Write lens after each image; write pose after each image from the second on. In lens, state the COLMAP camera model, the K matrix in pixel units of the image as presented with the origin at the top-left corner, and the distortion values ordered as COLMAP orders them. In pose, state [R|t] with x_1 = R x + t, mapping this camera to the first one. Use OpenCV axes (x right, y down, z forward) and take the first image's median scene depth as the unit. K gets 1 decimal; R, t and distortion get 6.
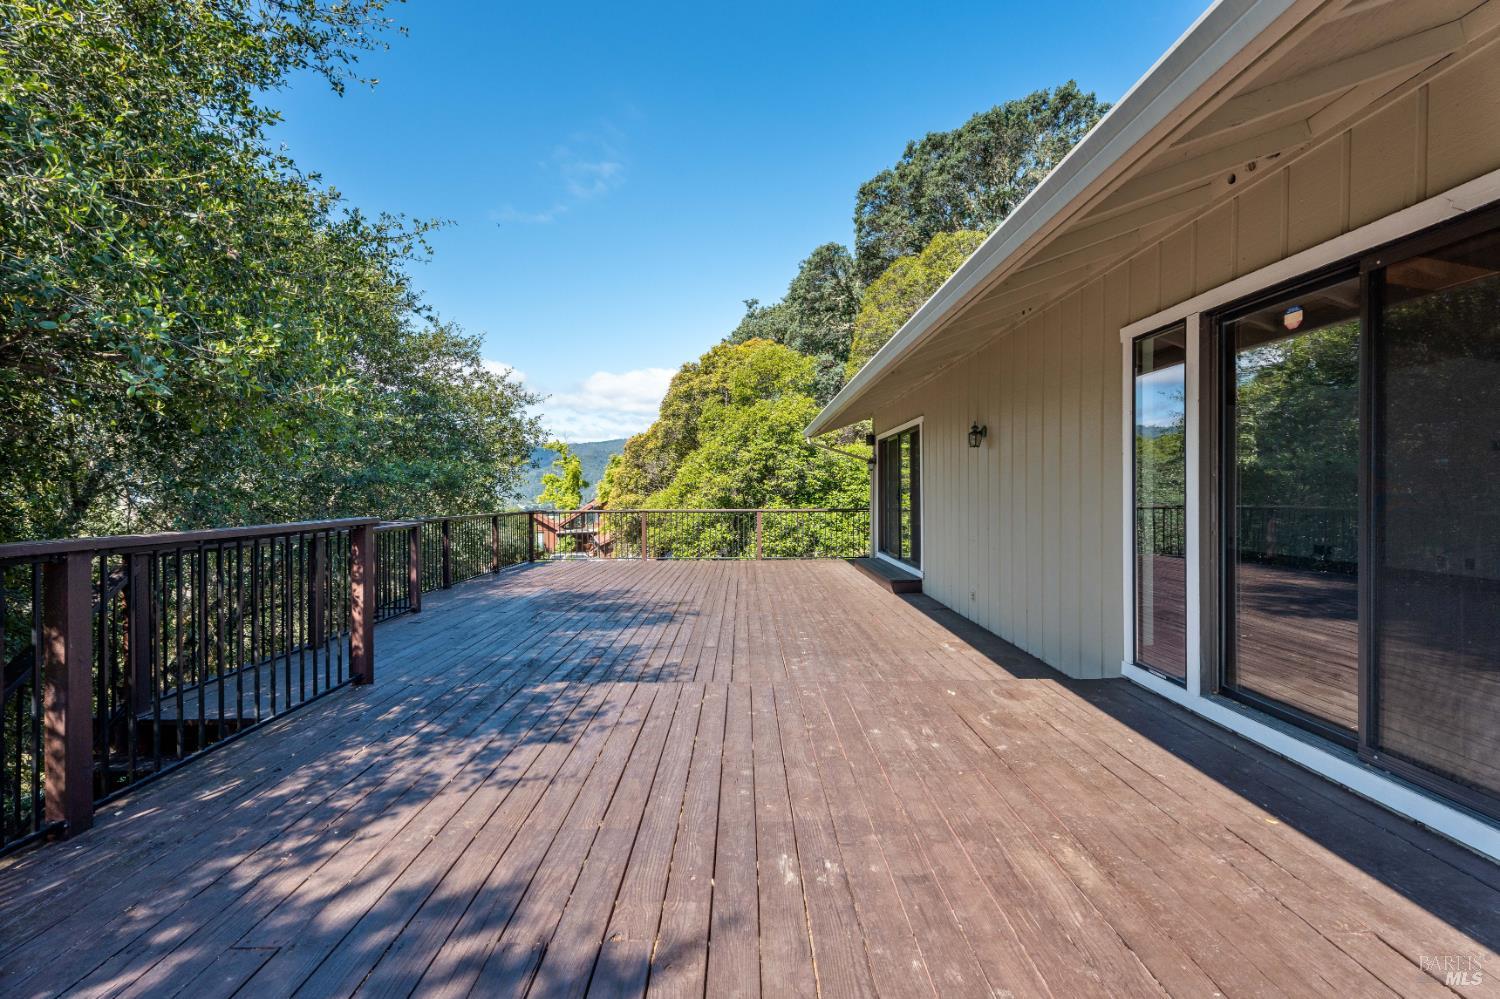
lens RADIAL K [[677.5, 0, 748.3], [0, 677.5, 488.6], [0, 0, 1]] dist [-0.001330, -0.000117]
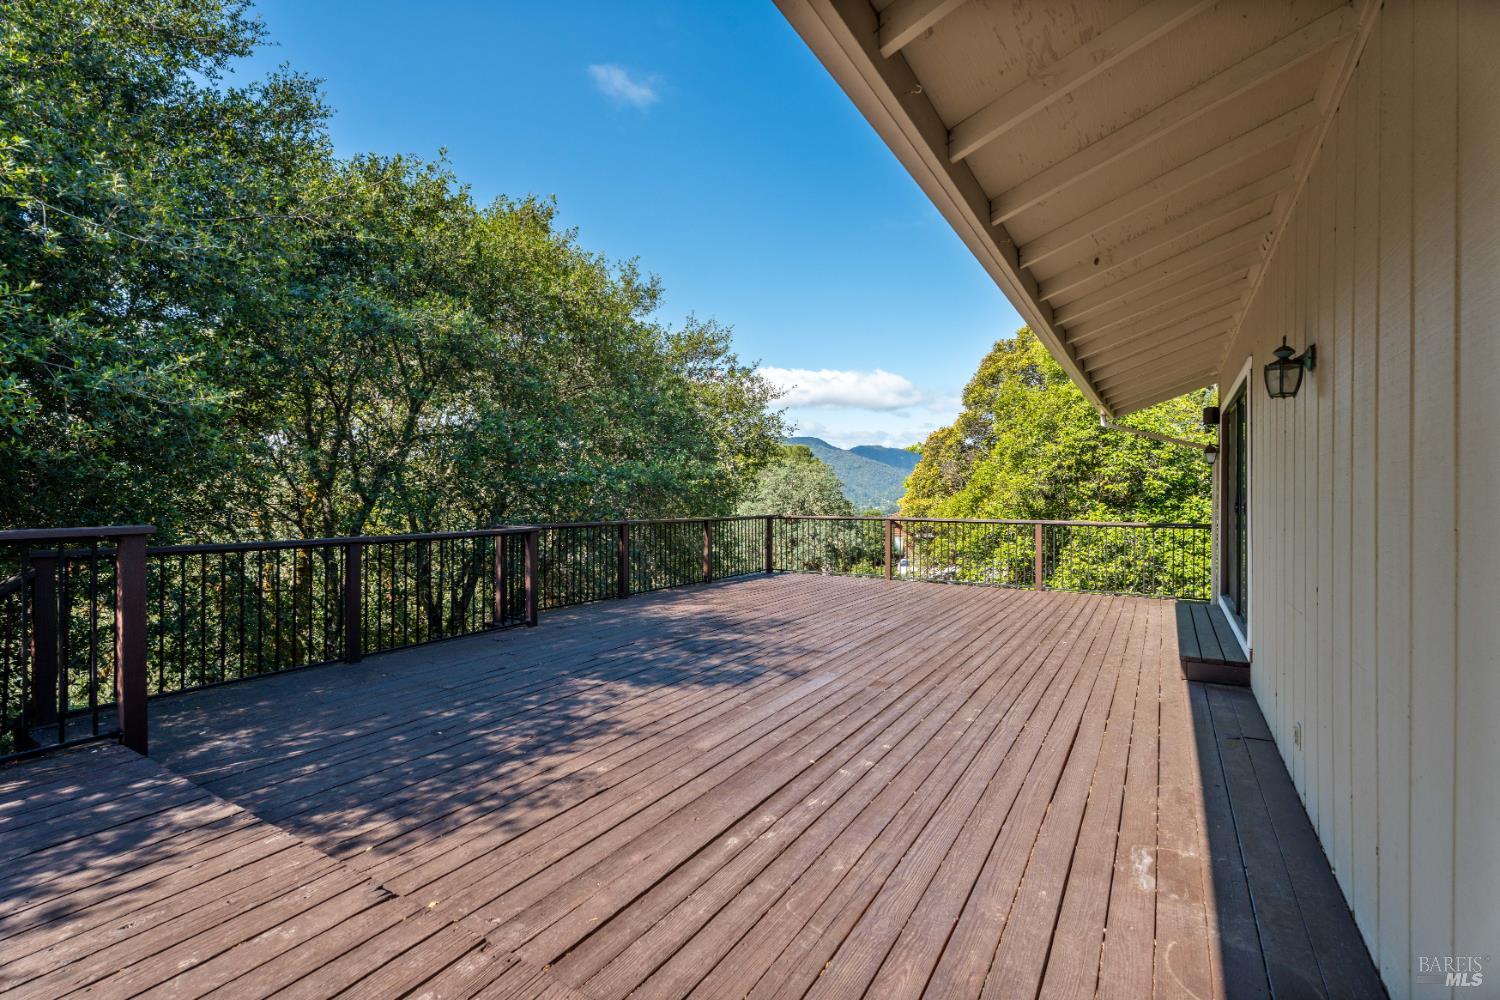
lens RADIAL K [[671.4, 0, 753.7], [0, 671.4, 492.0], [0, 0, 1]] dist [0.003320, 0.000656]
pose [[0.850849, 0.005282, -0.525384, 0.107508], [-0.005273, 0.999985, 0.001514, 0.000206], [0.525384, 0.001482, 0.850864, 0.179973]]
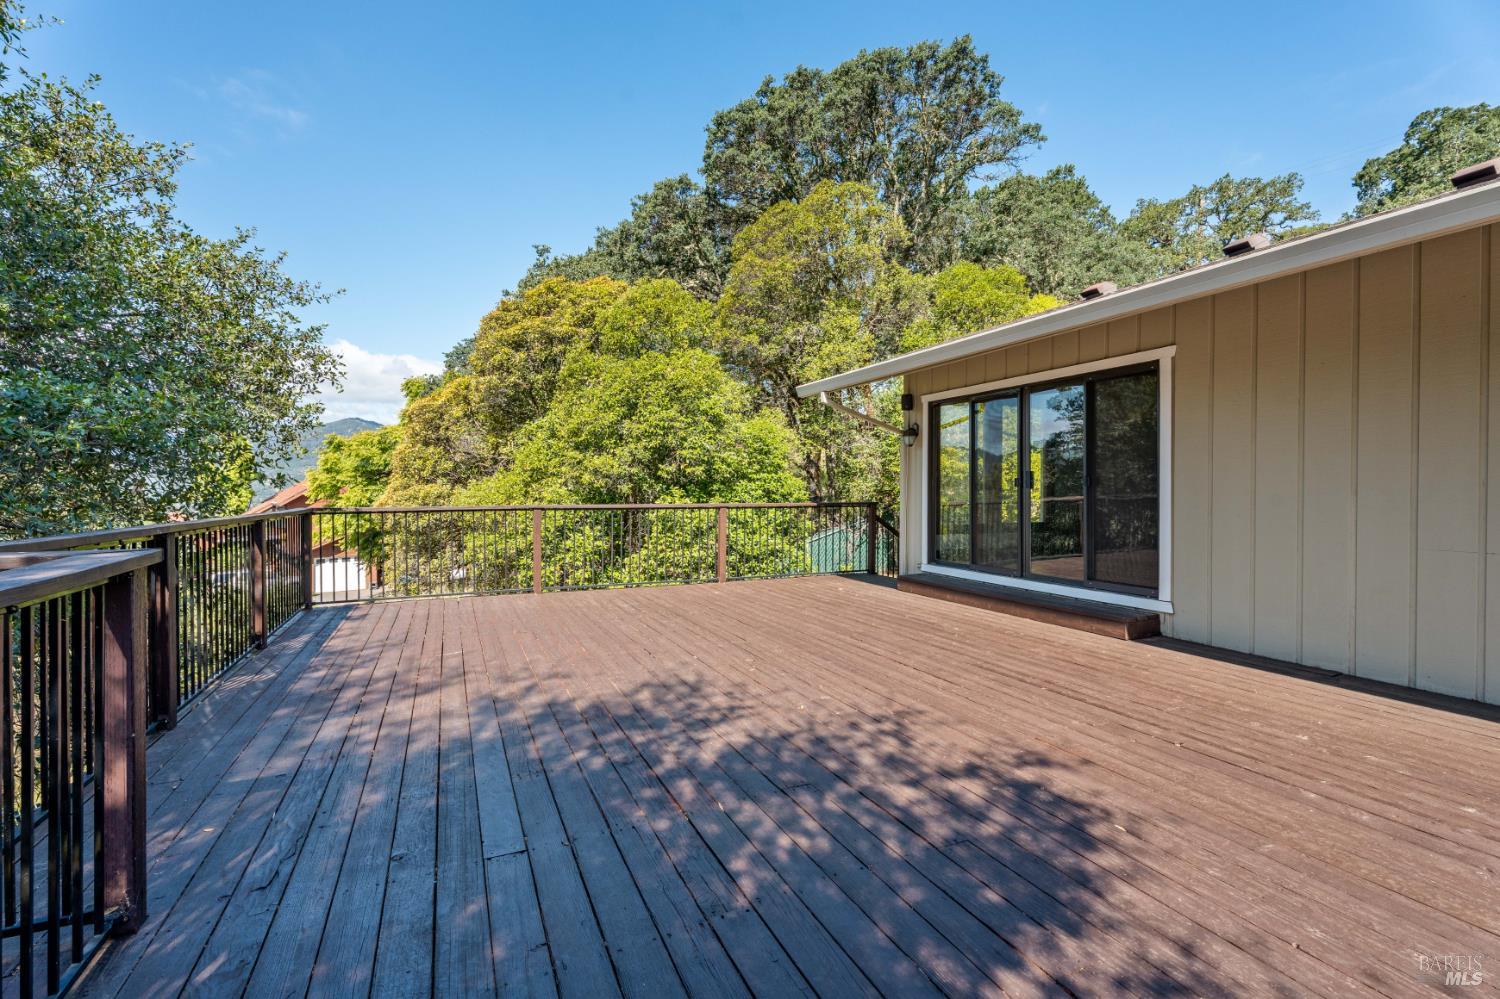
lens RADIAL K [[671.4, 0, 753.7], [0, 671.4, 491.5], [0, 0, 1]] dist [0.003320, 0.000656]
pose [[0.911634, 0.002357, 0.410996, -0.176126], [-0.005326, 0.999967, 0.006078, 0.011723], [-0.410968, -0.007730, 0.911617, 0.318690]]
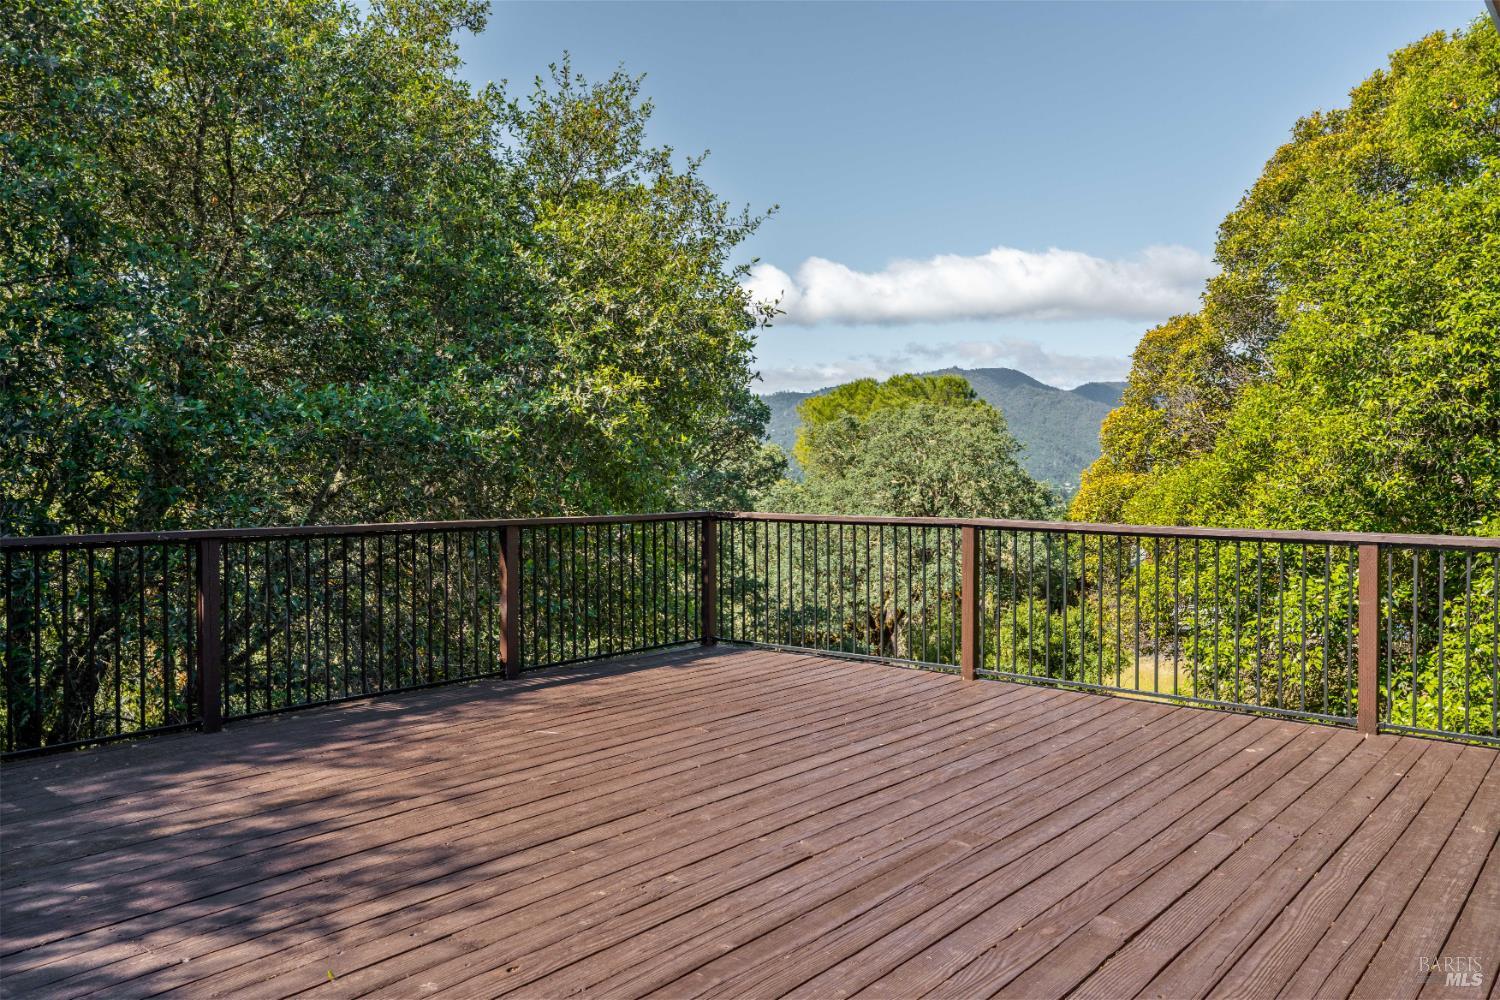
lens RADIAL K [[1130.0, 0, 747.9], [0, 1130.0, 490.6], [0, 0, 1]] dist [0.009922, 0.007901]
pose [[0.771694, 0.019145, -0.635706, 0.085379], [-0.003180, 0.999651, 0.026244, 0.002734], [0.635986, -0.018231, 0.771485, 0.416235]]
